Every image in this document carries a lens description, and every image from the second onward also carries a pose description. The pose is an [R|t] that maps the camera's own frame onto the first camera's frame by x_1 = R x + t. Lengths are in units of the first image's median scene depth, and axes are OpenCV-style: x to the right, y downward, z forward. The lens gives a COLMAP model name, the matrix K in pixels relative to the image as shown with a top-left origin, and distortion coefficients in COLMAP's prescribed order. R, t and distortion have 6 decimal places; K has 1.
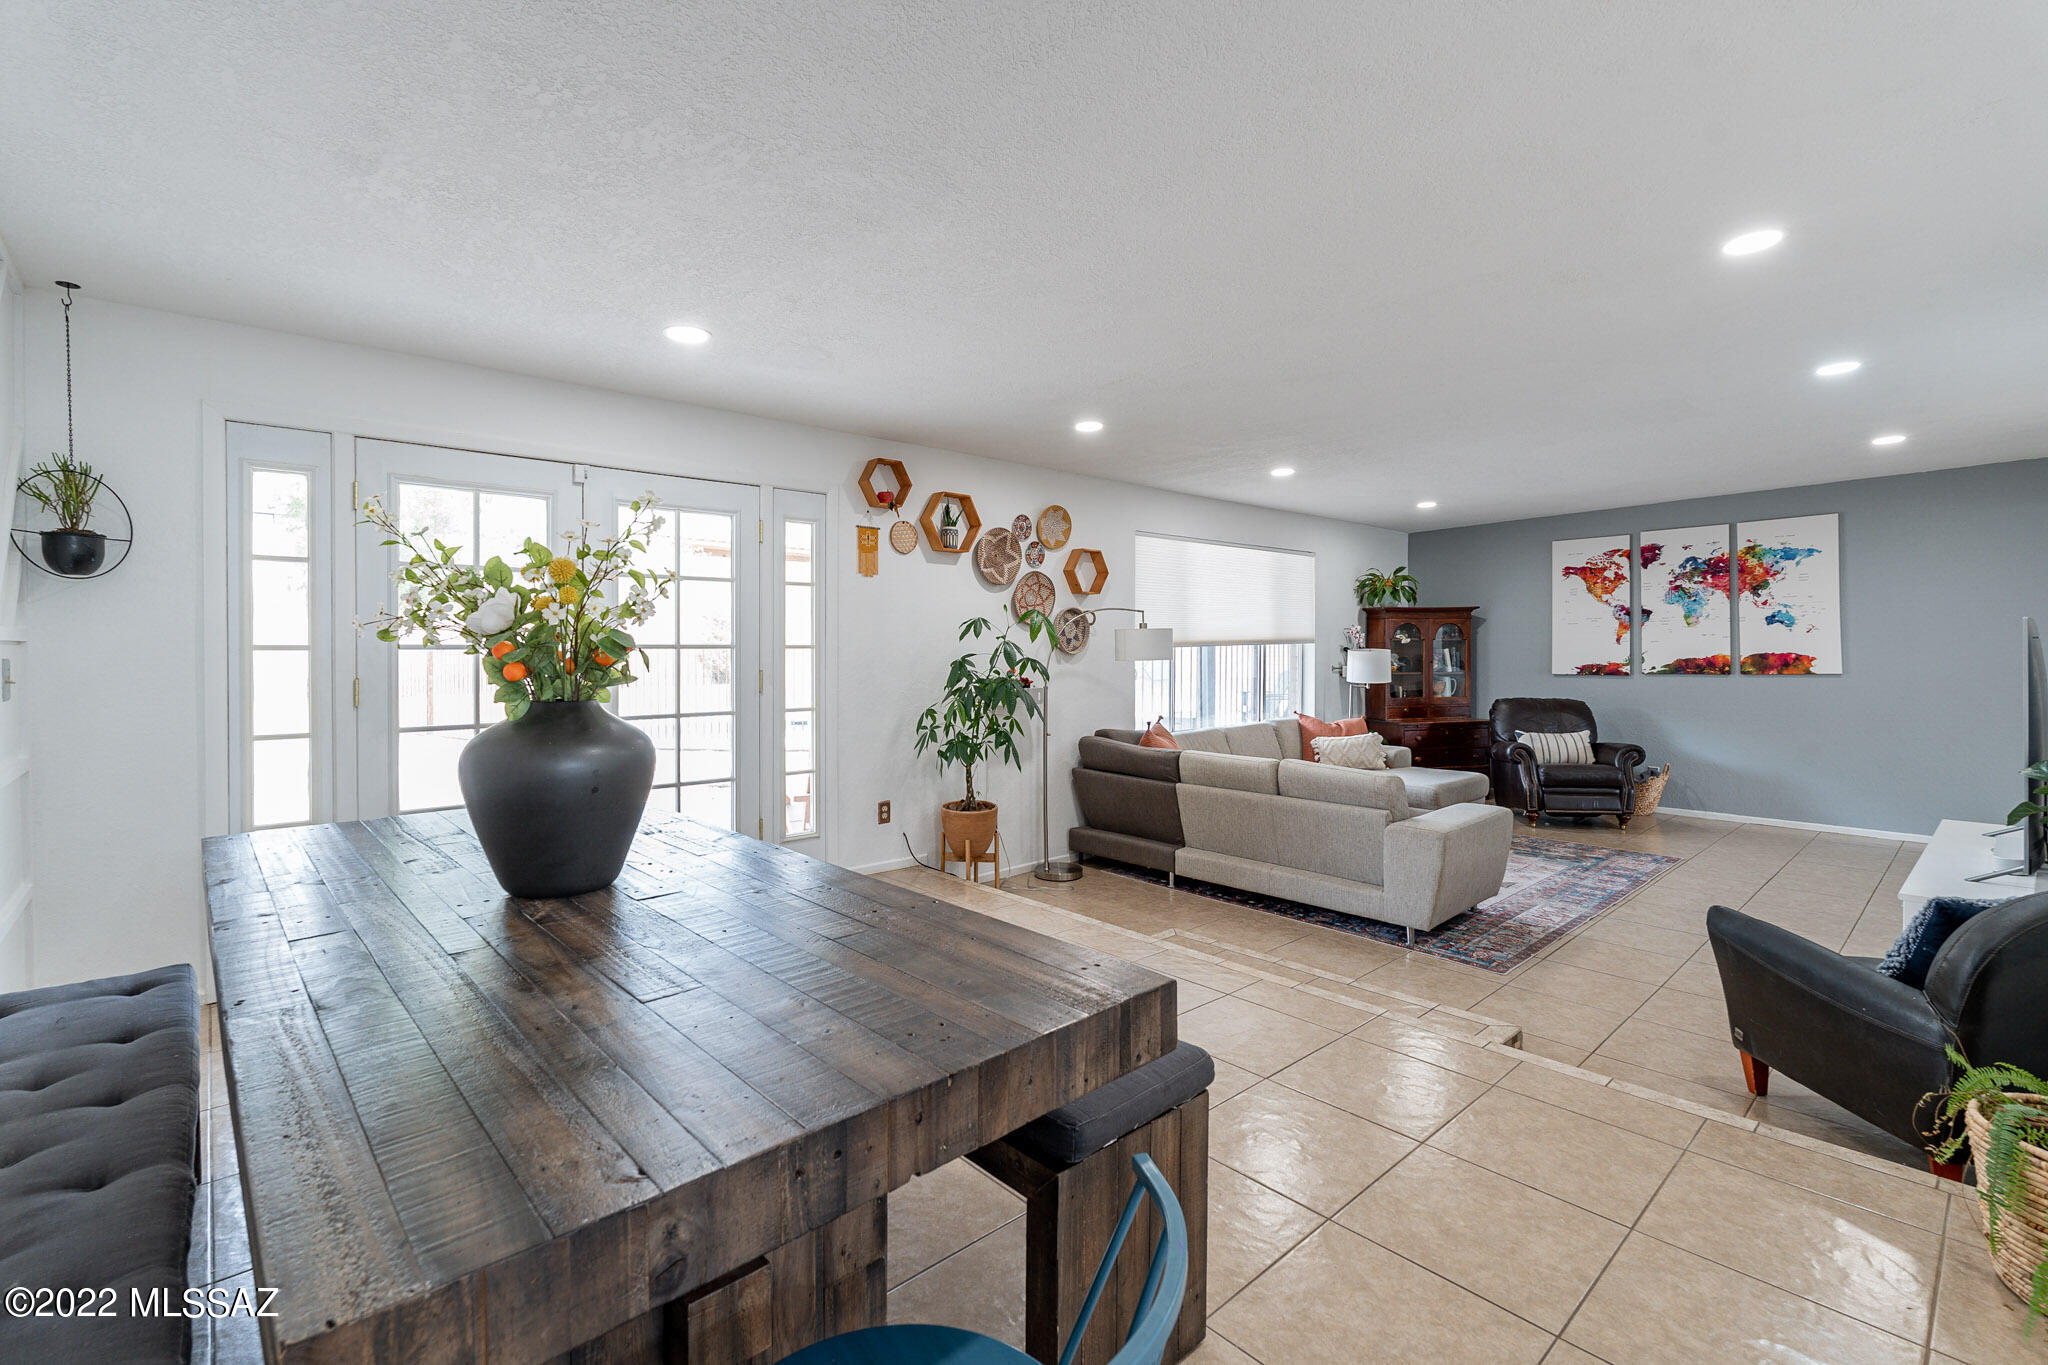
lens RADIAL K [[911.5, 0, 1023.7], [0, 911.5, 667.1], [0, 0, 1]] dist [-0.002286, -0.000650]
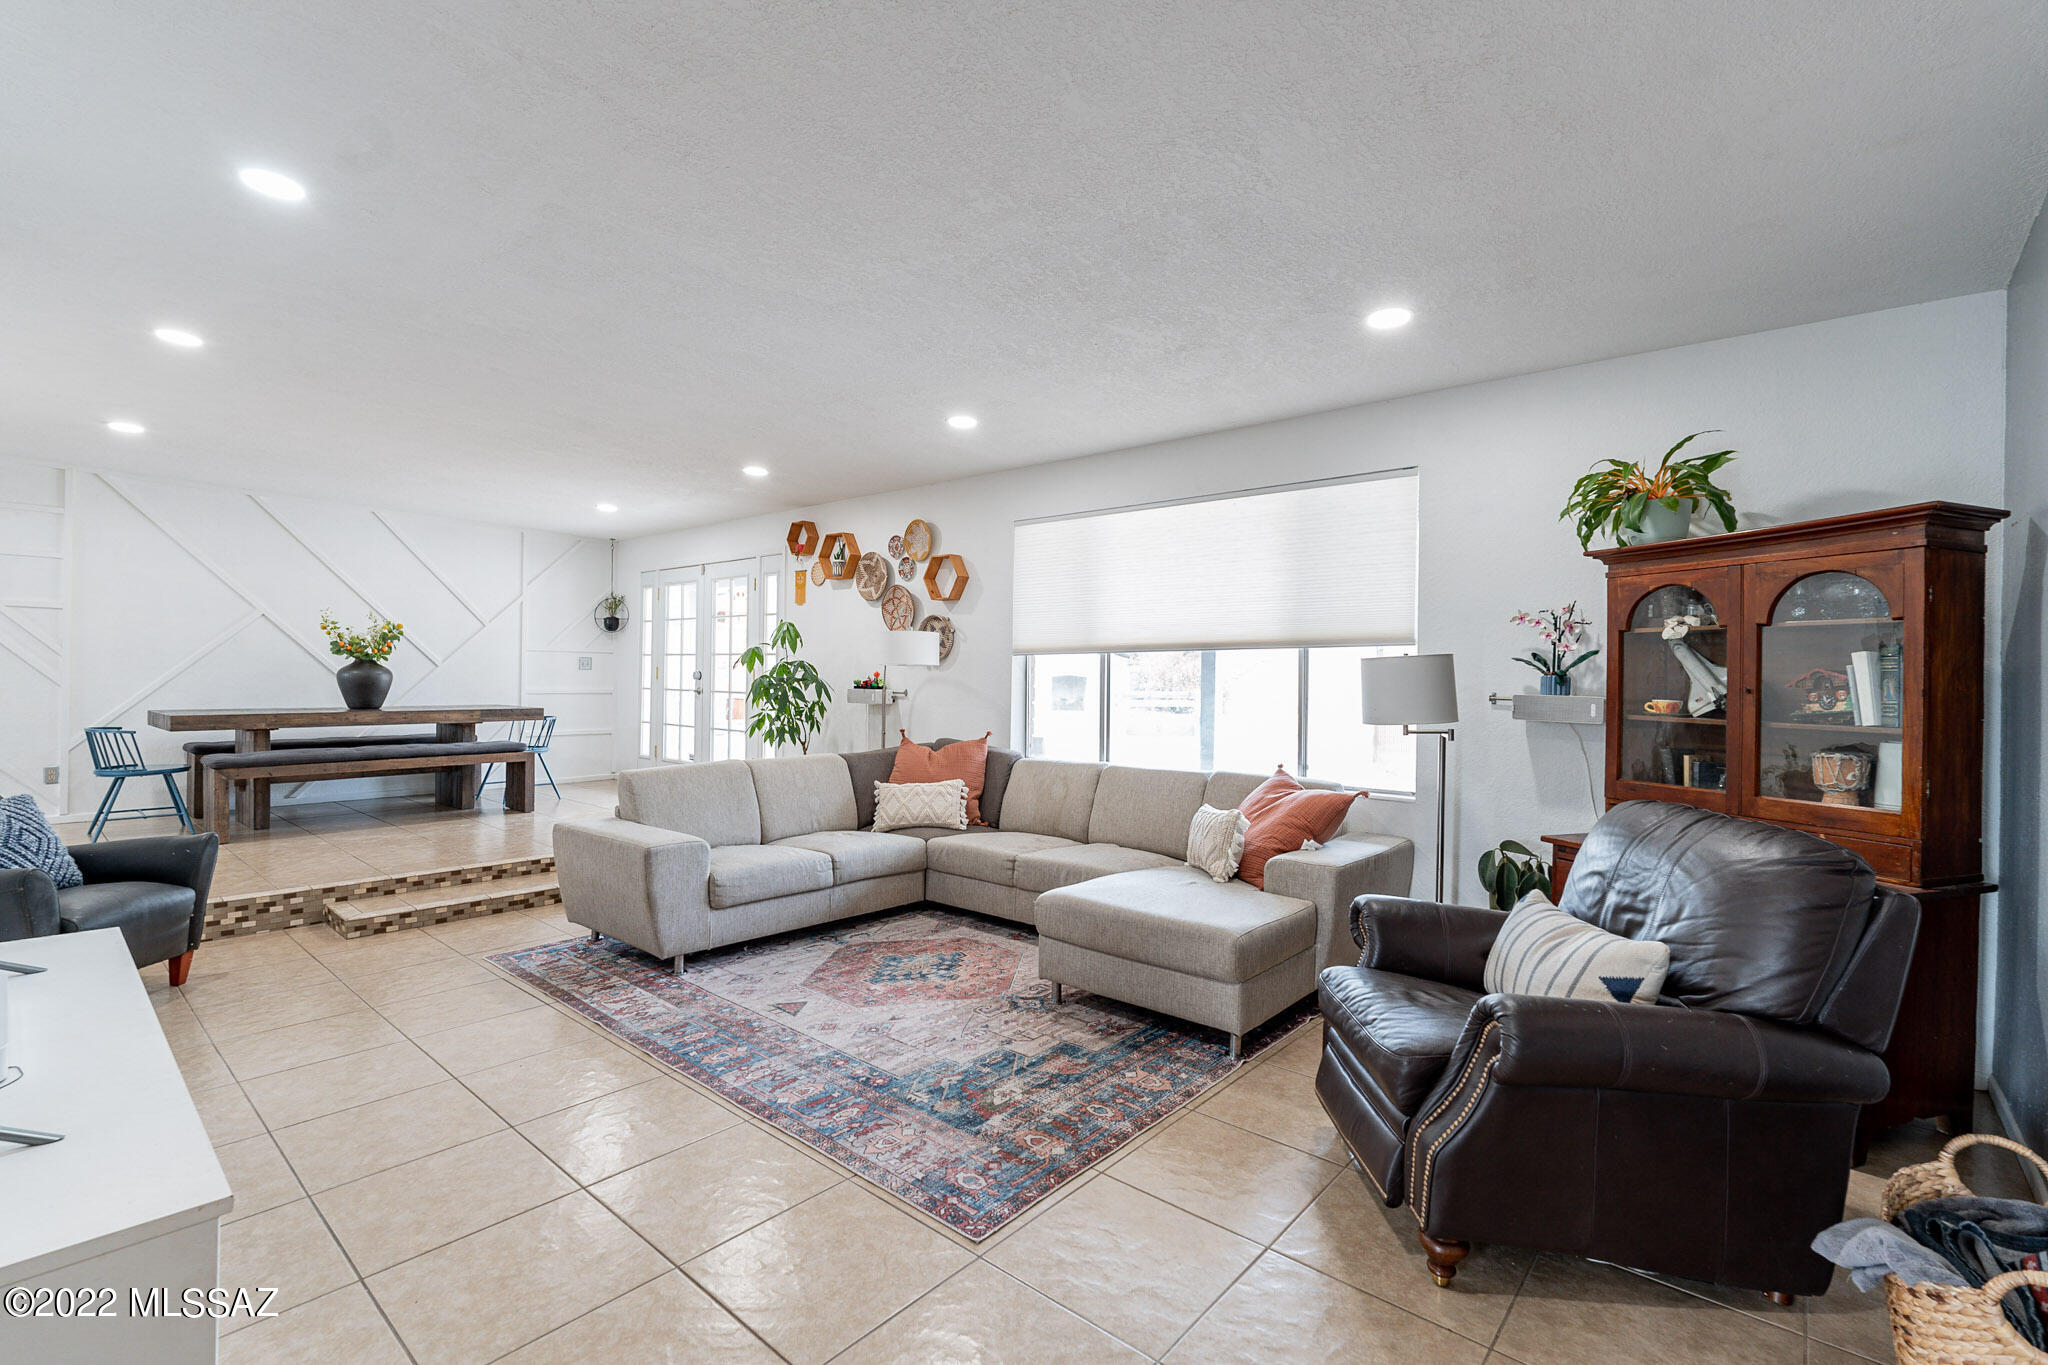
lens RADIAL K [[911.5, 0, 1023.1], [0, 911.5, 676.8], [0, 0, 1]] dist [-0.002286, -0.000650]
pose [[0.118356, 0.004480, -0.992961, 1.377644], [-0.040785, 0.999168, -0.000353, -0.000644], [0.992133, 0.040540, 0.118441, 1.254243]]
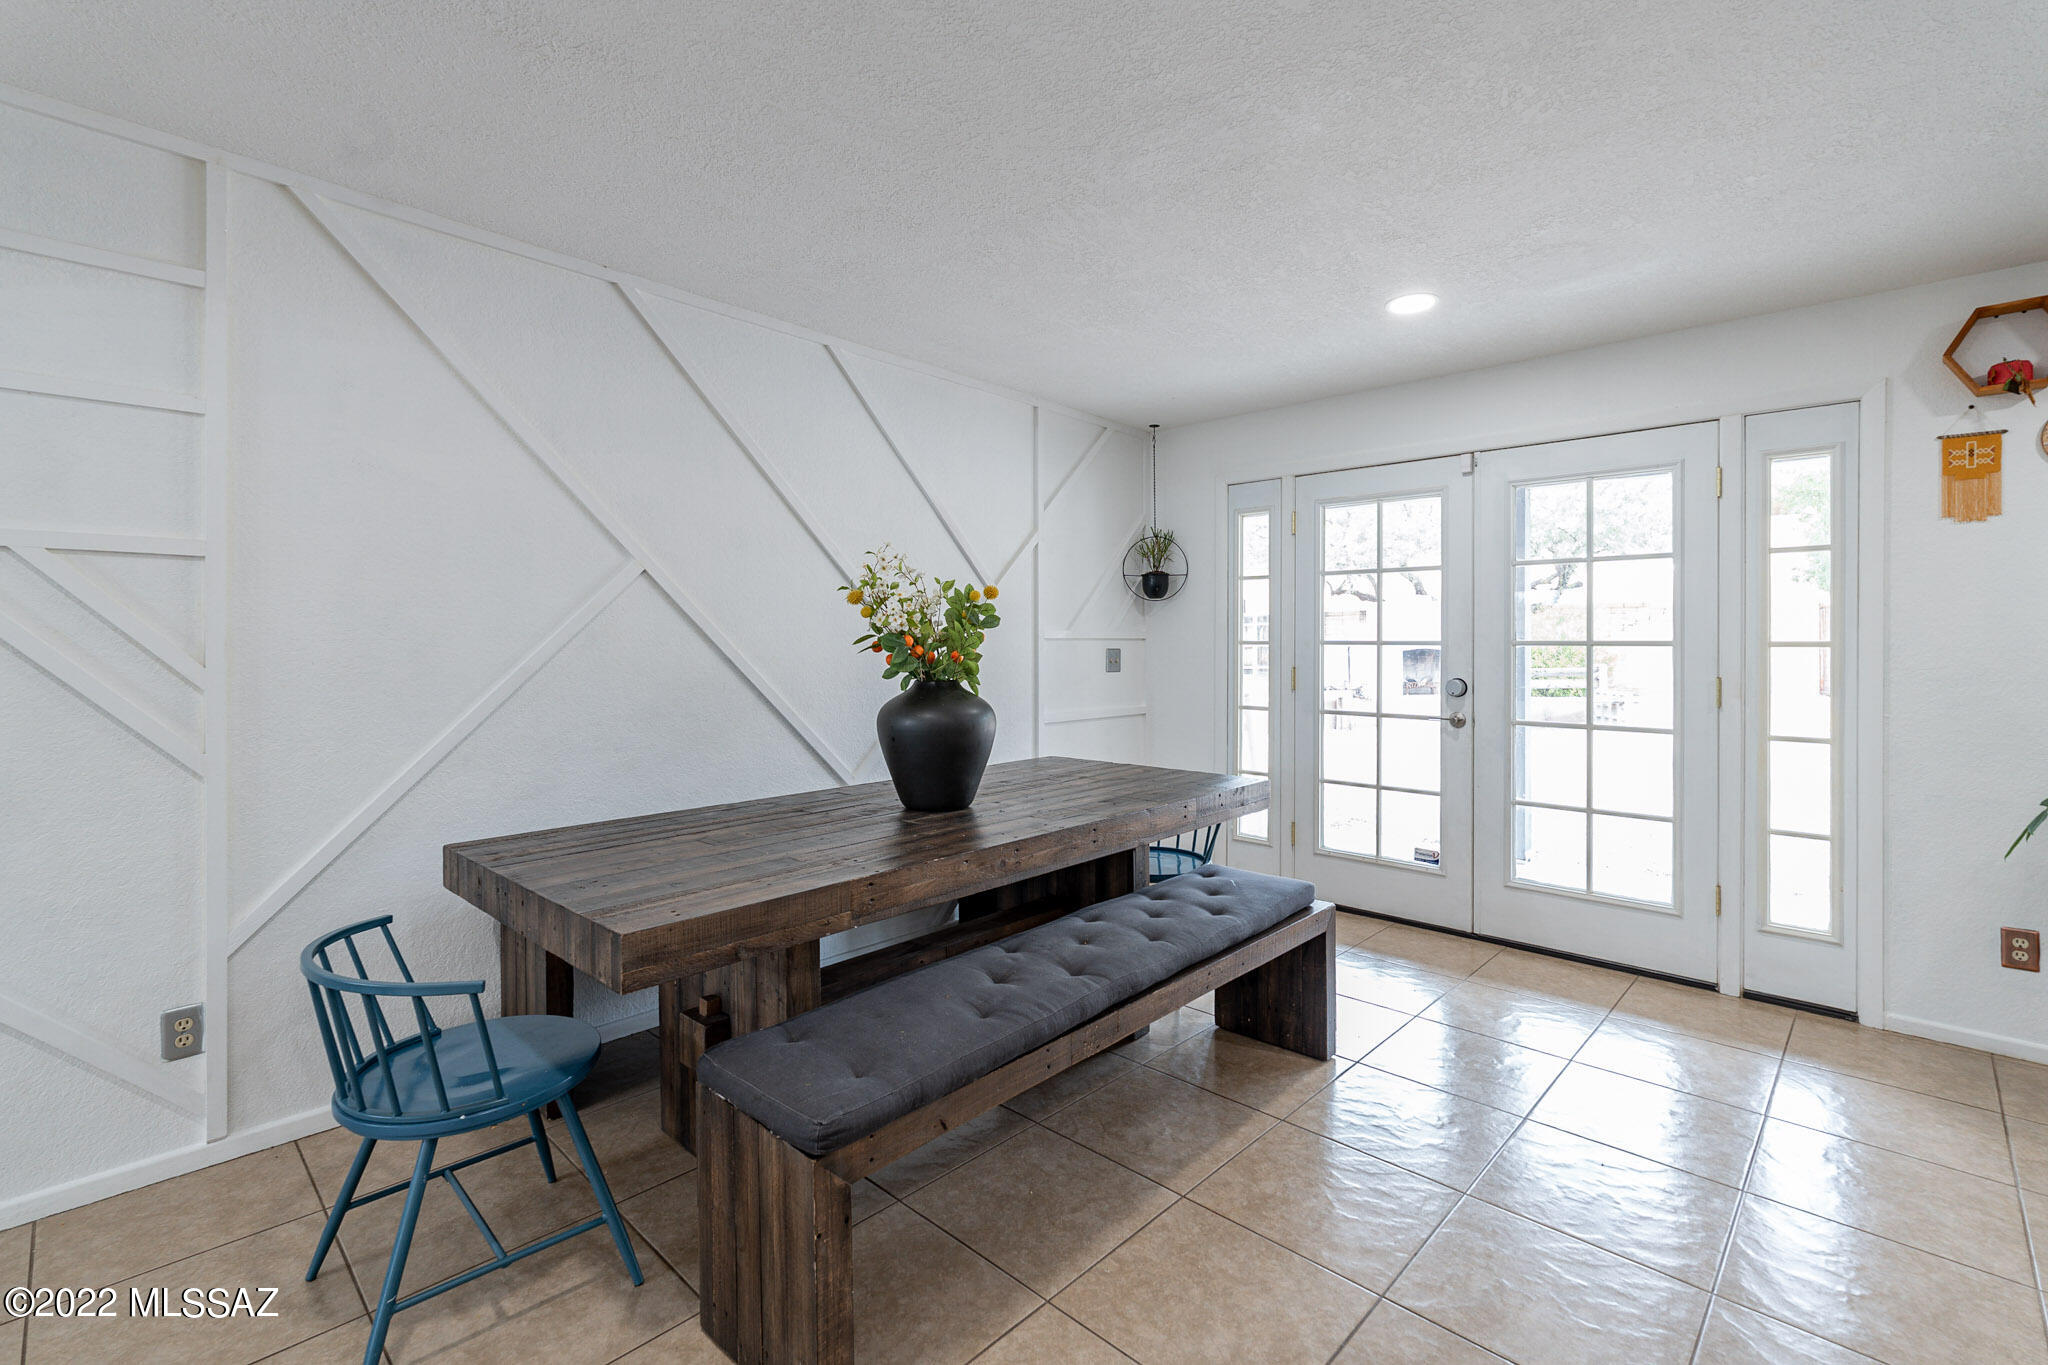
lens RADIAL K [[911.5, 0, 1002.9], [0, 911.5, 643.5], [0, 0, 1]] dist [-0.002286, -0.000650]
pose [[0.065103, 0.004371, -0.997869, 0.375787], [-0.024079, 0.999706, 0.002808, -0.010792], [0.997588, 0.023845, 0.065189, 0.385896]]
